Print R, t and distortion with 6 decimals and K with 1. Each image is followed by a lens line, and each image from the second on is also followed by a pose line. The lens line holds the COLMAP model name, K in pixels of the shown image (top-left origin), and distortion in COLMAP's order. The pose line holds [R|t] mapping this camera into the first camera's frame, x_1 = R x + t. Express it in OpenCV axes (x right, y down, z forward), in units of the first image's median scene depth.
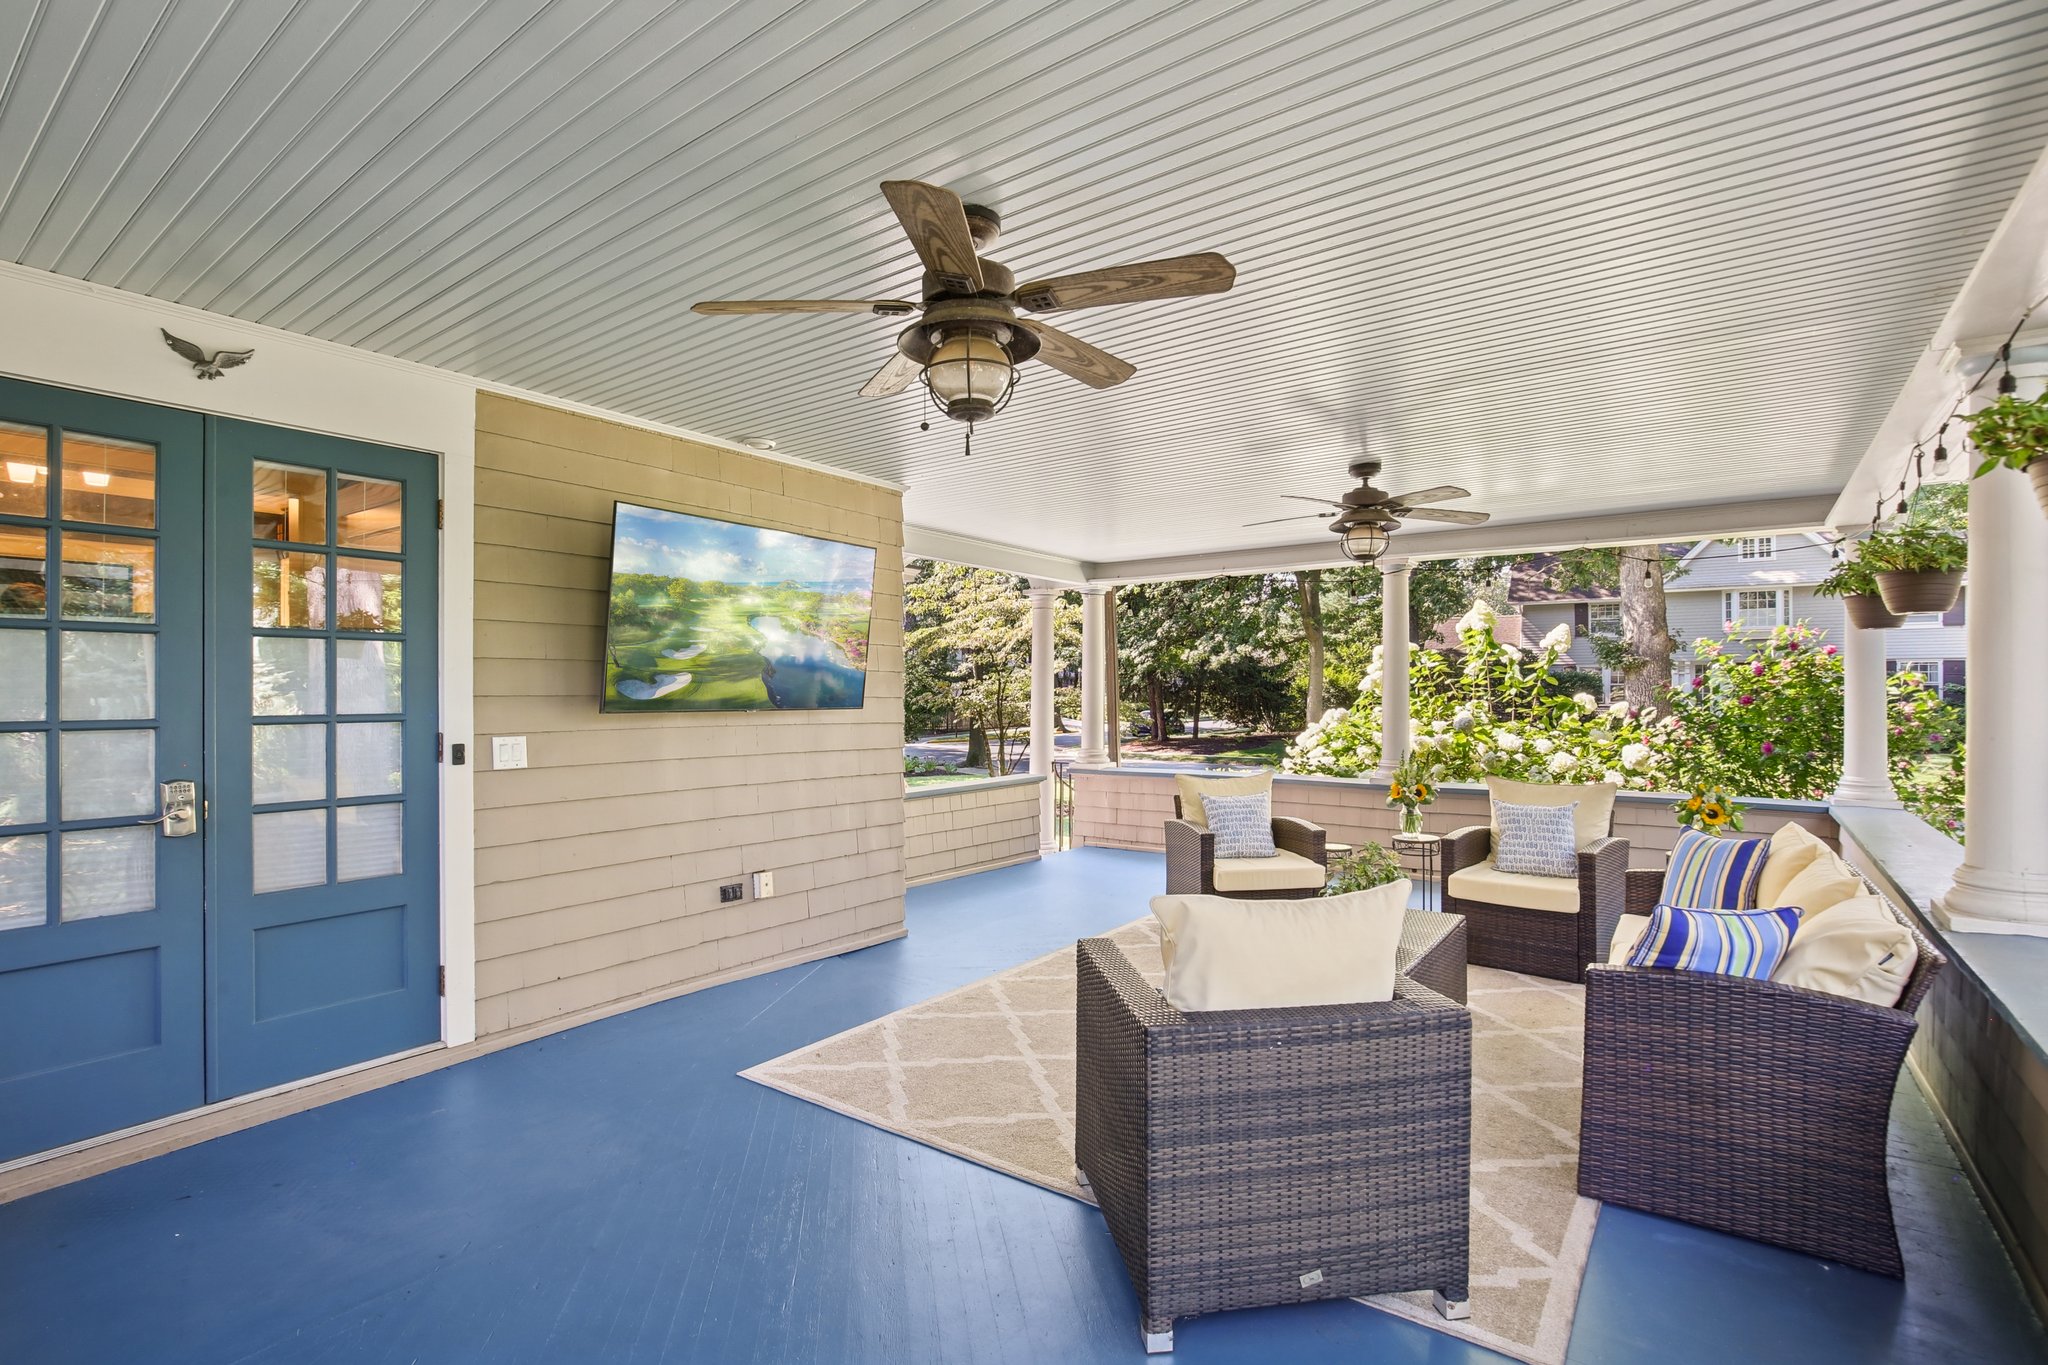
lens RADIAL K [[940.5, 0, 1022.2], [0, 940.5, 705.3], [0, 0, 1]] dist [-0.001783, -0.000251]
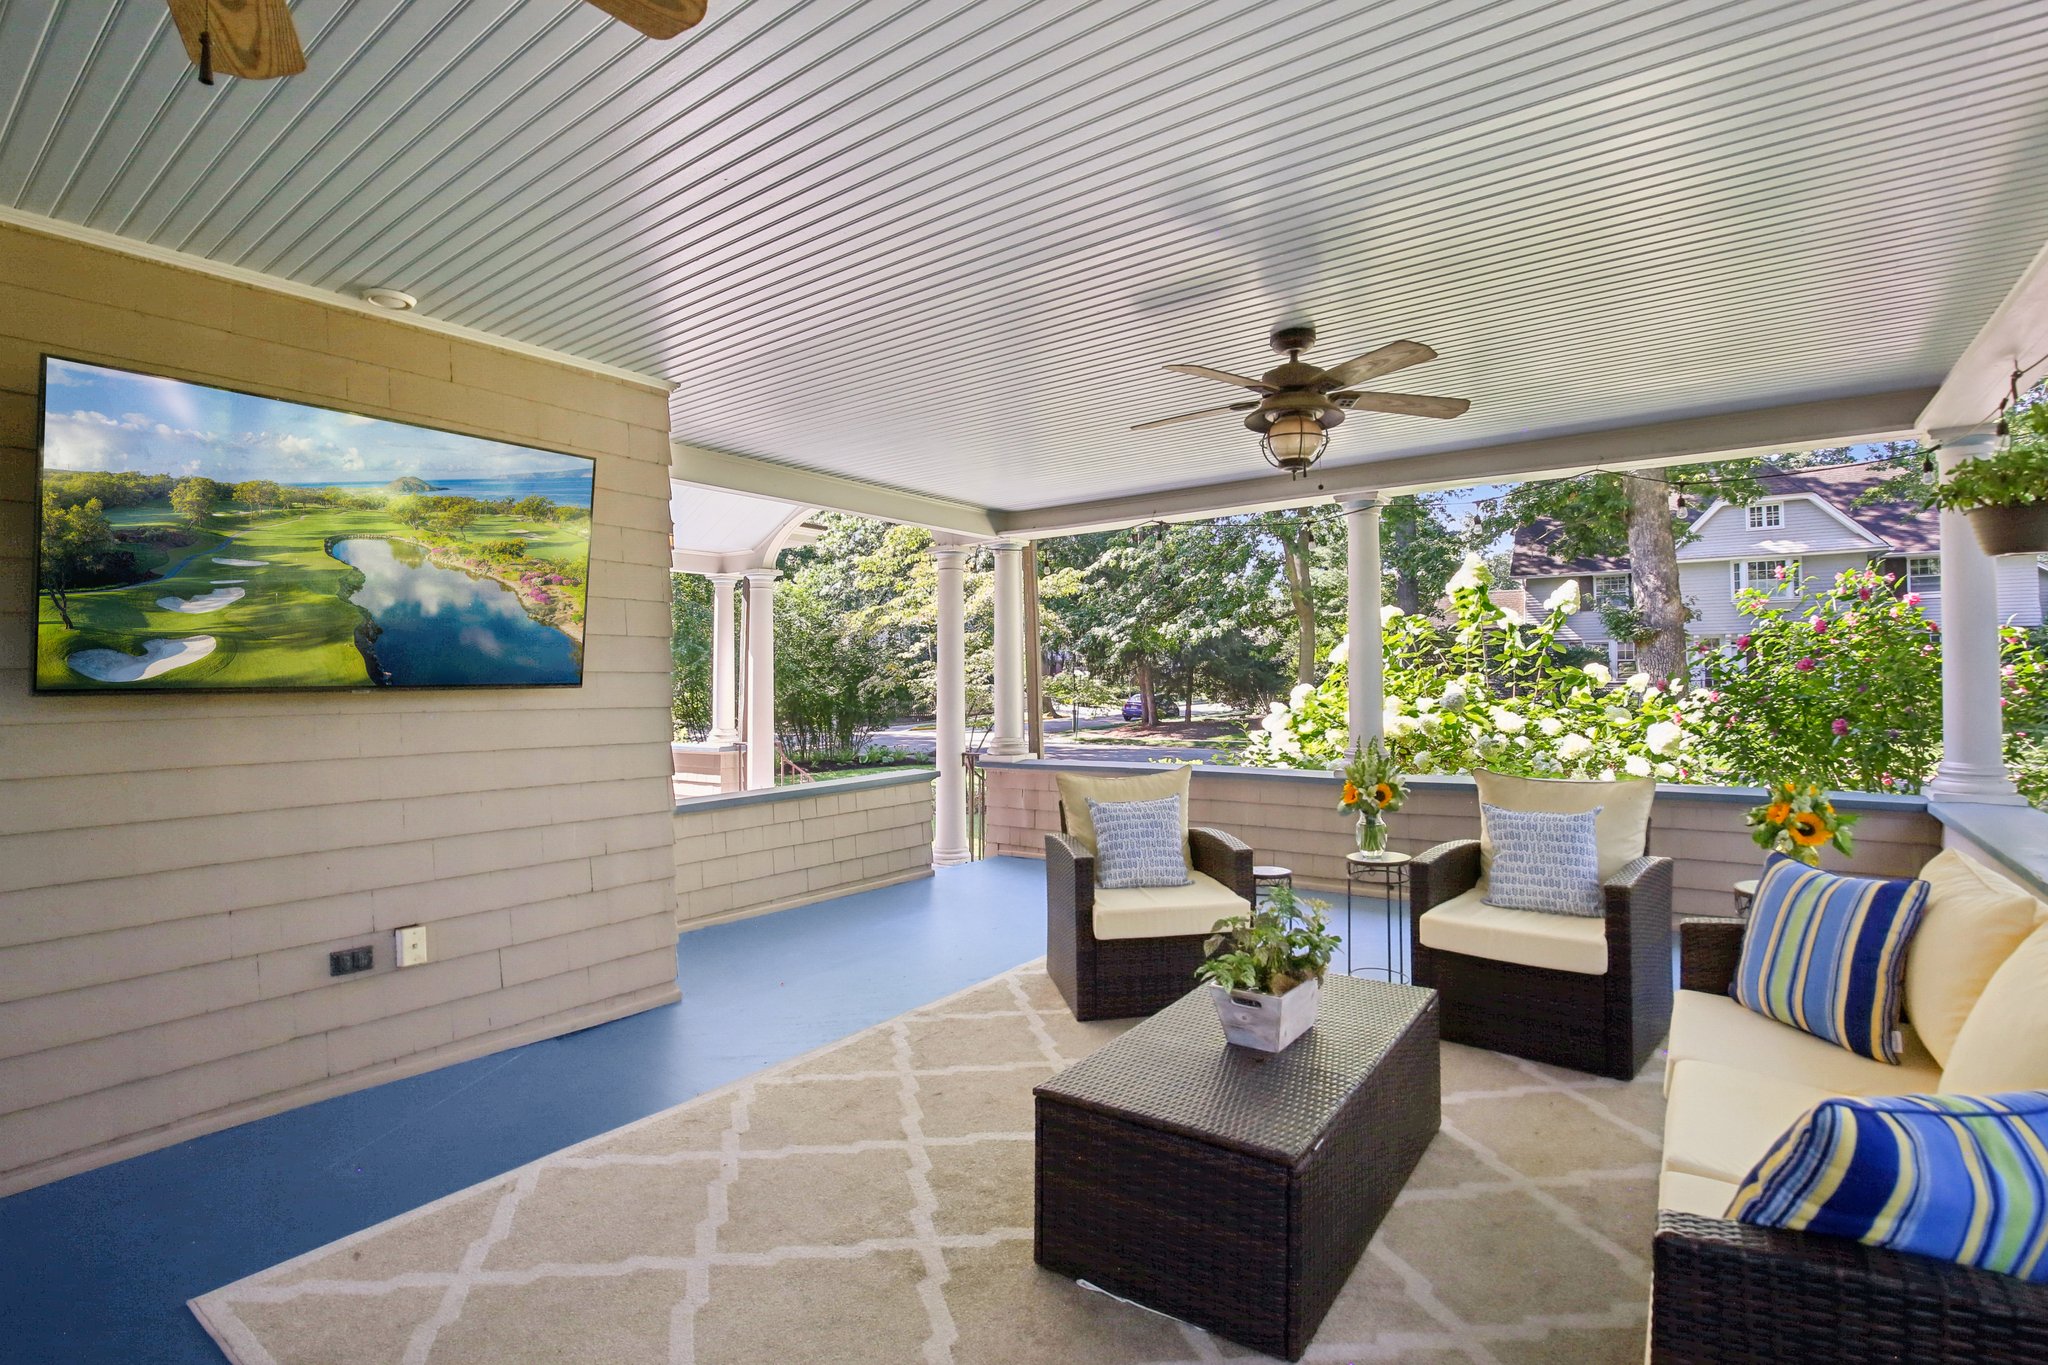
lens RADIAL K [[958.0, 0, 1024.0], [0, 958.0, 682.5], [0, 0, 1]] dist [-0.027143, 0.006074]
pose [[0.999919, -0.012598, 0.001854, 0.104740], [0.012613, 0.999884, -0.008592, 0.006750], [-0.001745, 0.008615, 0.999961, 0.190647]]
